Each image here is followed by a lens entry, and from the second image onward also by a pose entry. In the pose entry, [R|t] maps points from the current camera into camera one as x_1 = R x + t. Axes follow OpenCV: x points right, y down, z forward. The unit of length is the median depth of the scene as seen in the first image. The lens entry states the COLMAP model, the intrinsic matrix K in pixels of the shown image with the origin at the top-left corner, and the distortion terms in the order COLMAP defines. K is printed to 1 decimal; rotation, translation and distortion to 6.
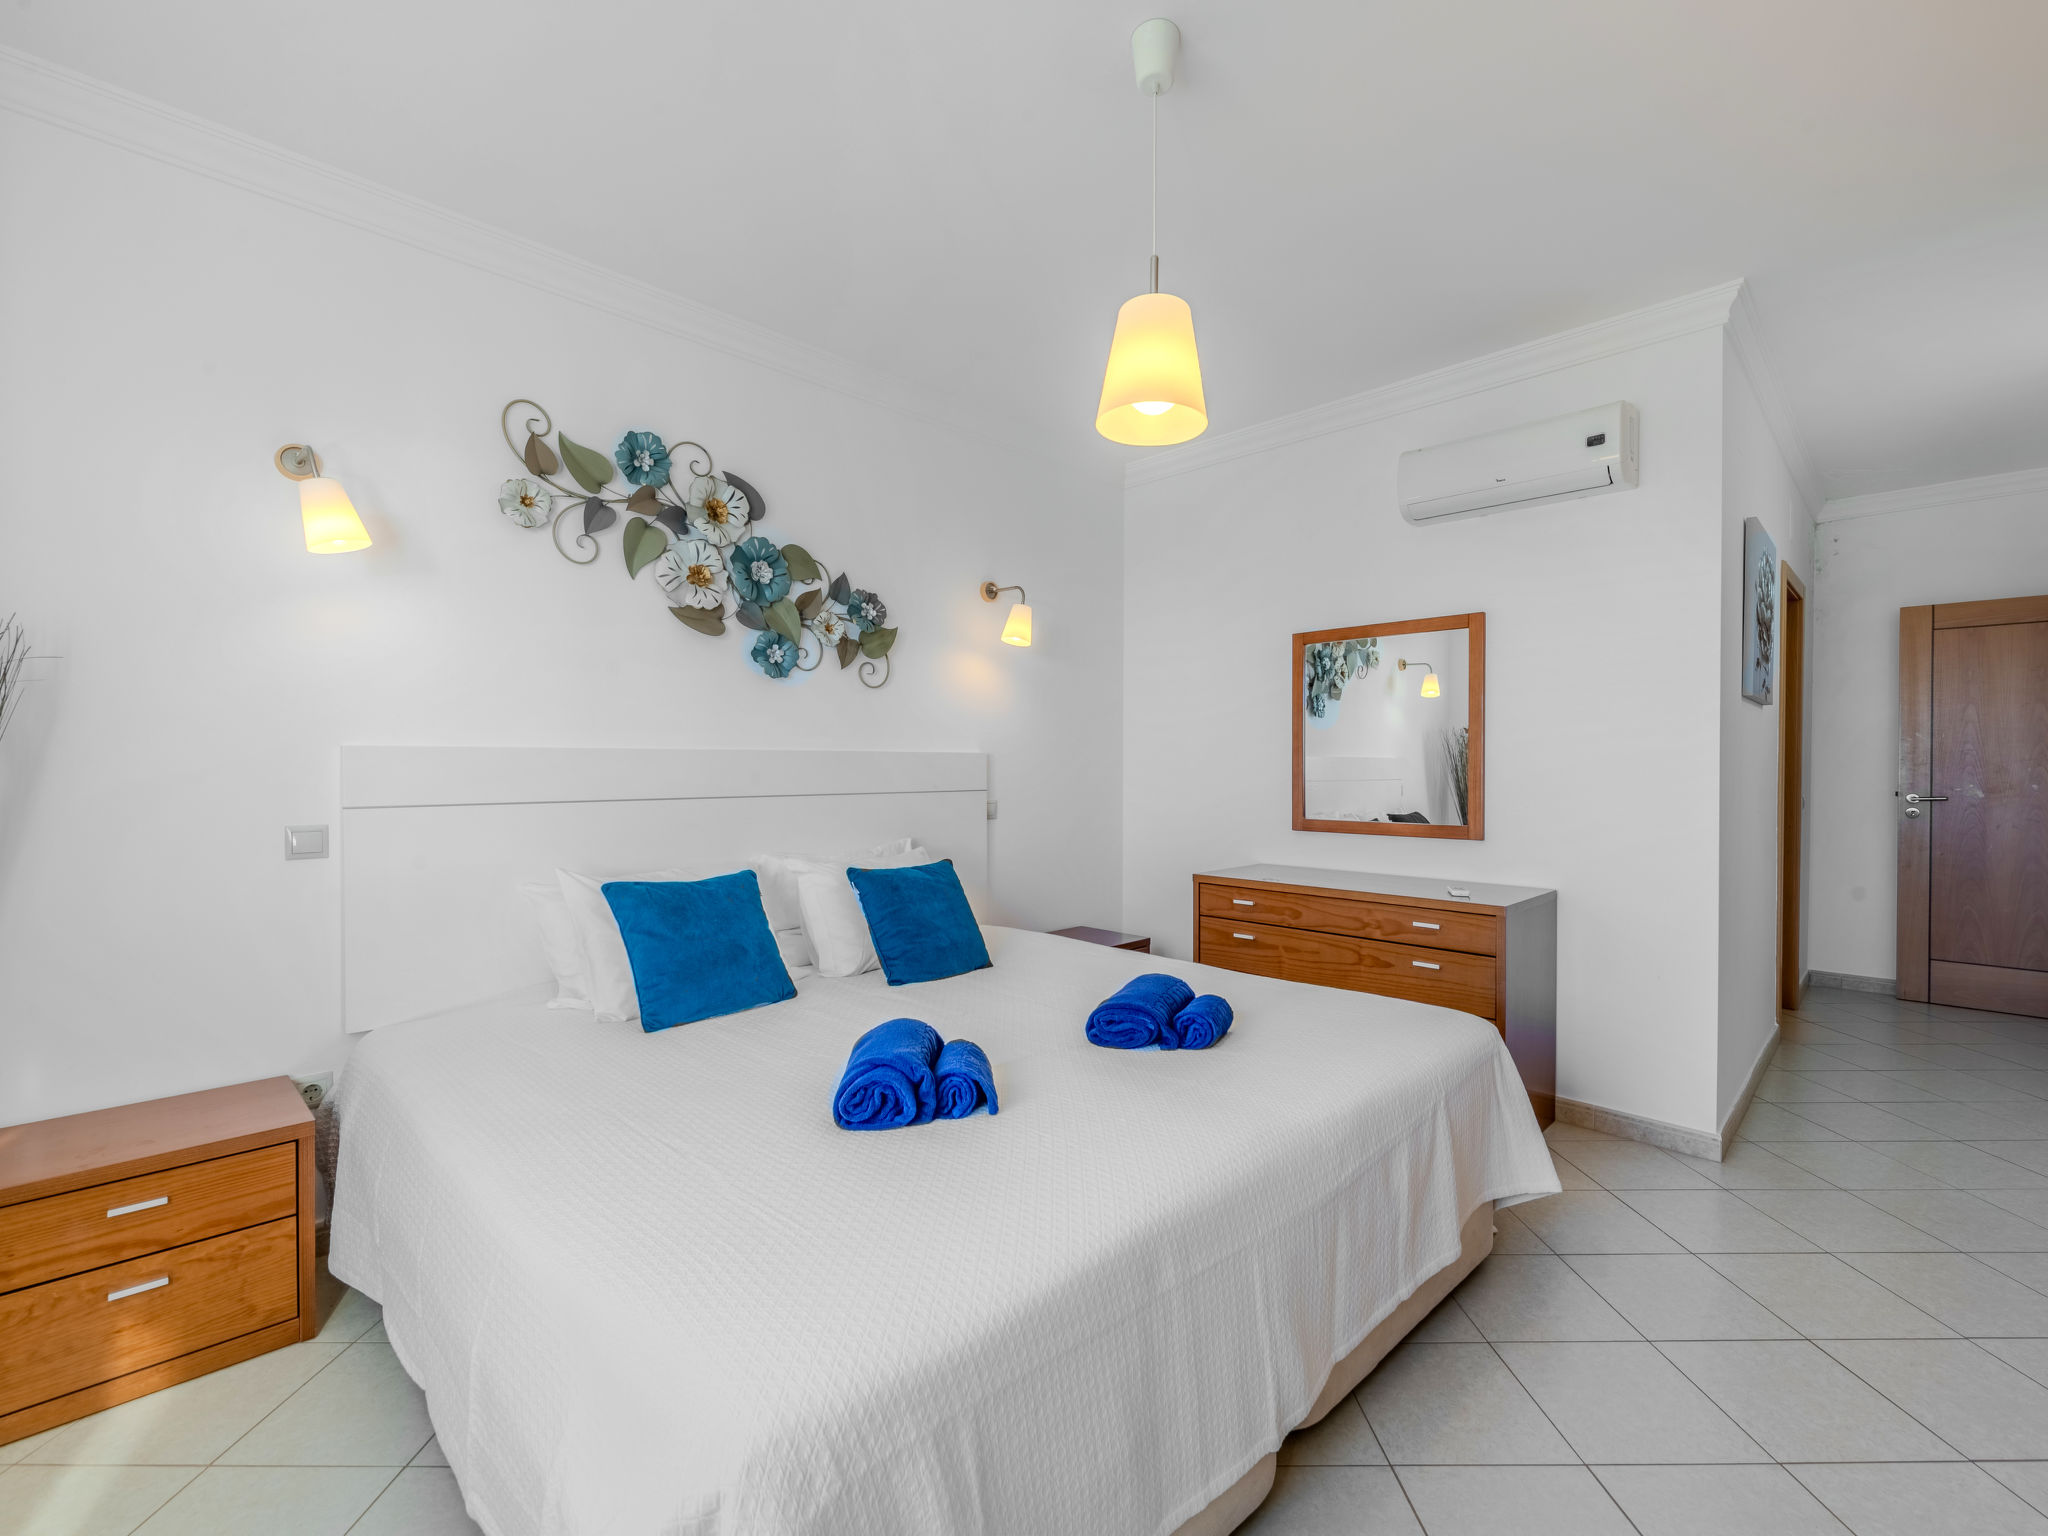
lens RADIAL K [[921.6, 0, 1025.8], [0, 921.6, 768.0], [0, 0, 1]] dist [0.005401, -0.000168]
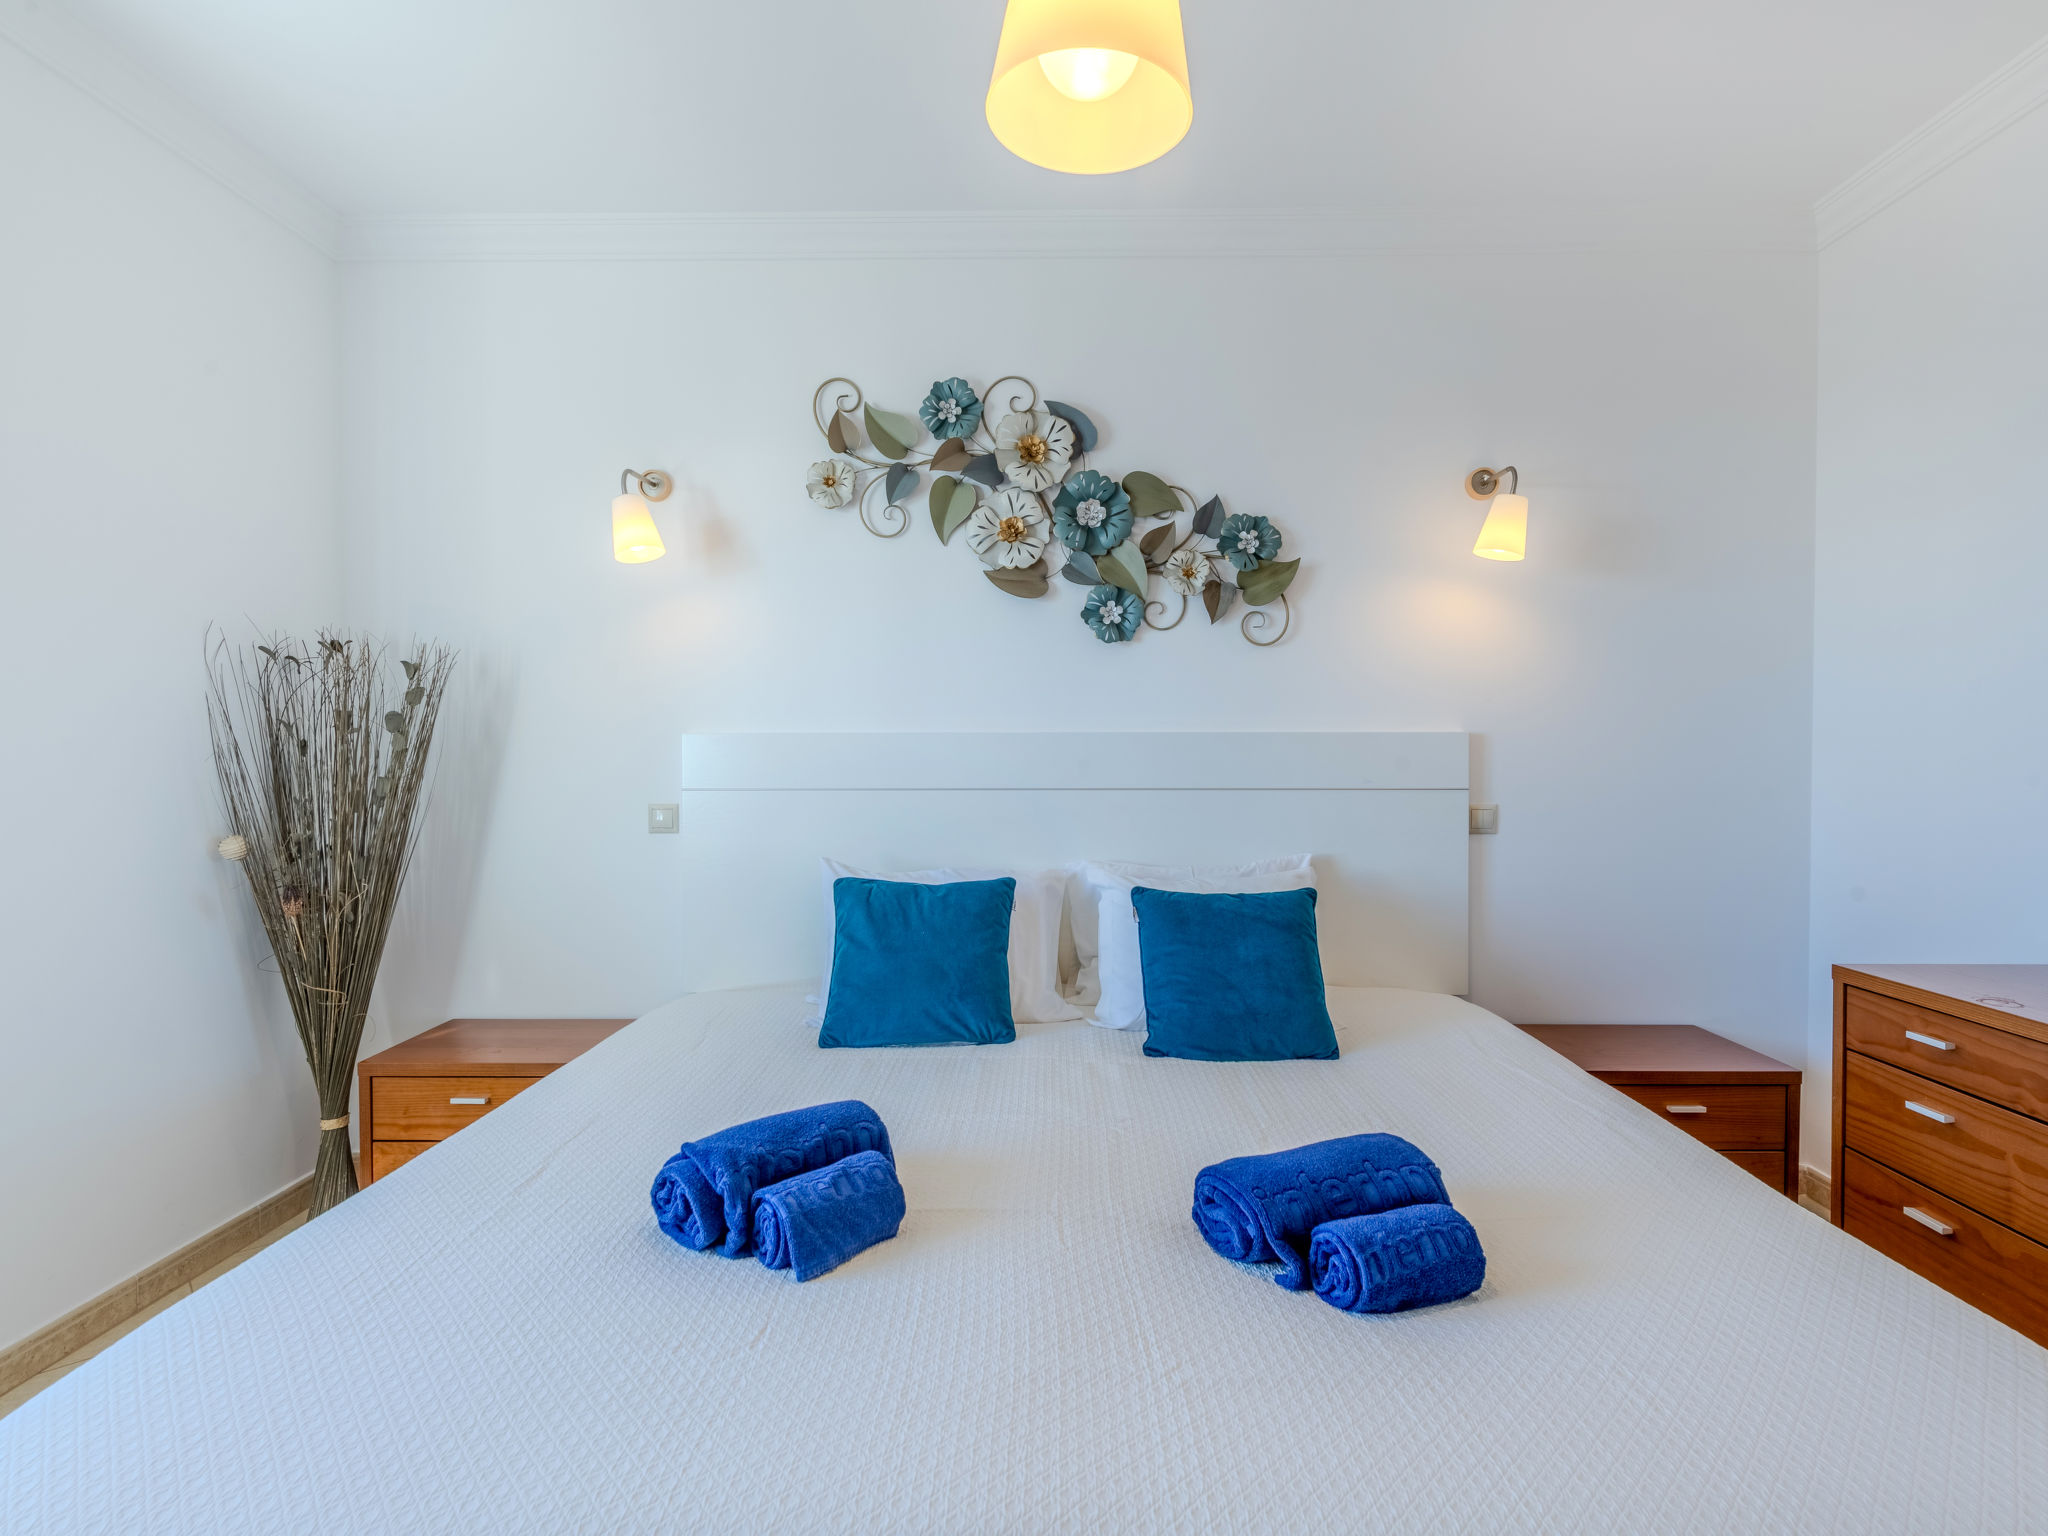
lens RADIAL K [[1014.8, 0, 1019.4], [0, 1014.8, 765.1], [0, 0, 1]] dist [0.010315, -0.002772]
pose [[0.691883, 0.005167, -0.721991, 0.323015], [-0.002391, 0.999985, 0.004865, 0.005312], [0.722006, -0.001640, 0.691885, 0.341256]]
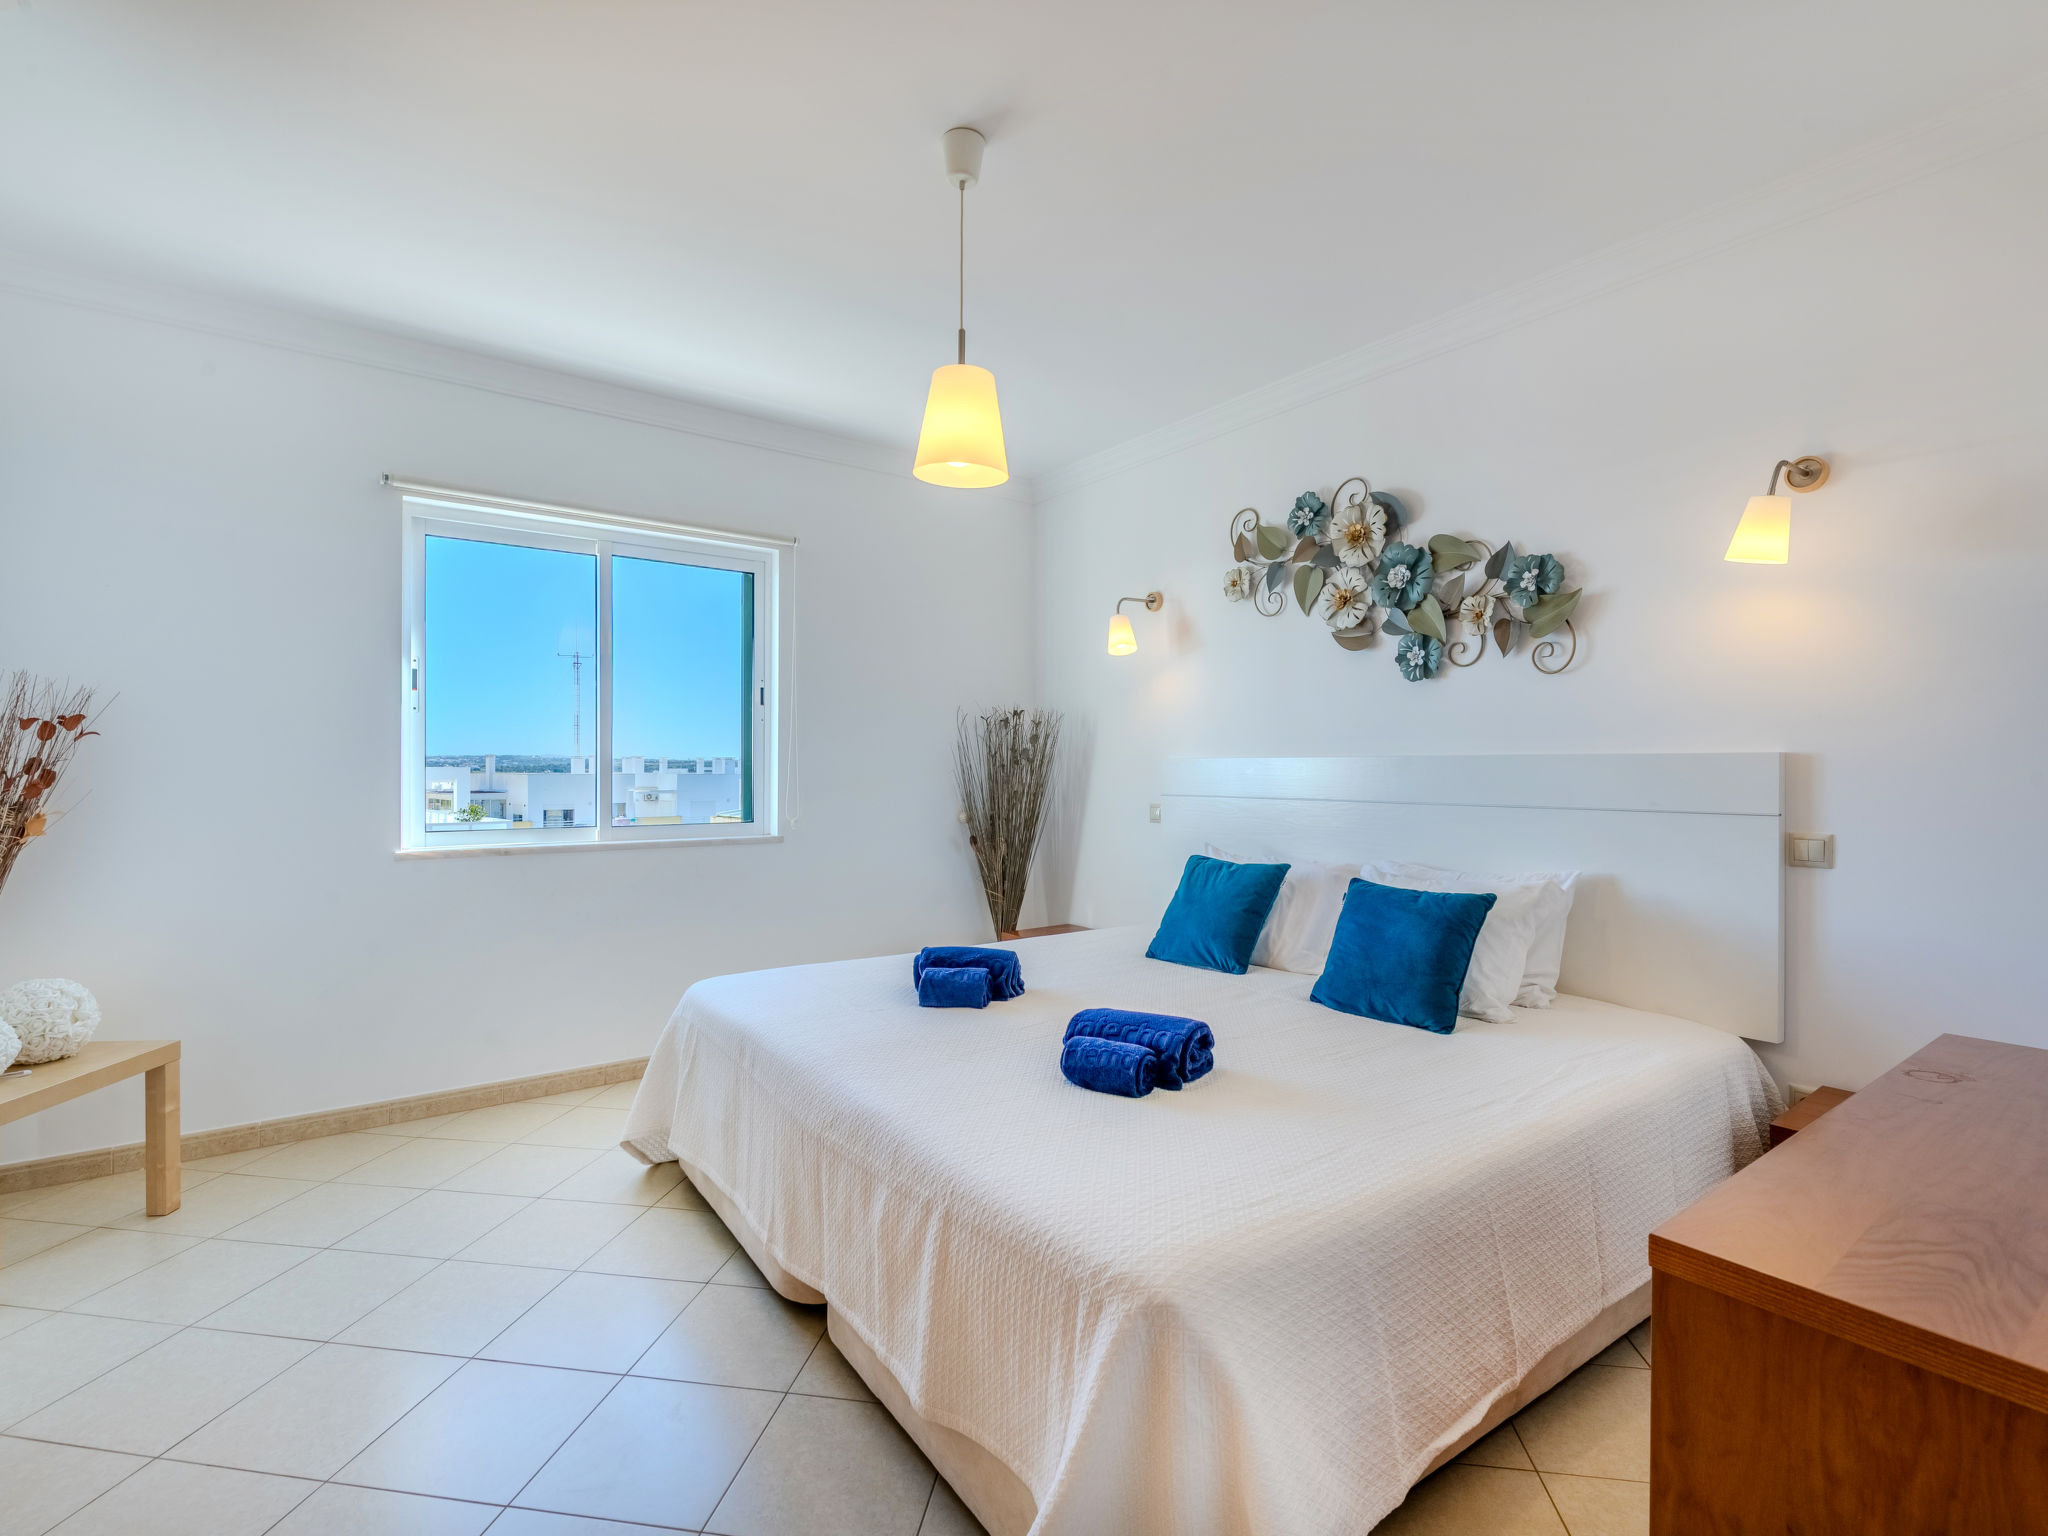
lens RADIAL K [[925.9, 0, 1021.9], [0, 925.9, 766.5], [0, 0, 1]] dist [0.001343, -0.000524]
pose [[-0.152264, -0.005130, -0.988327, 0.775585], [-0.011055, 0.999933, -0.003487, -0.000046], [0.988278, 0.010395, -0.152311, 0.766126]]
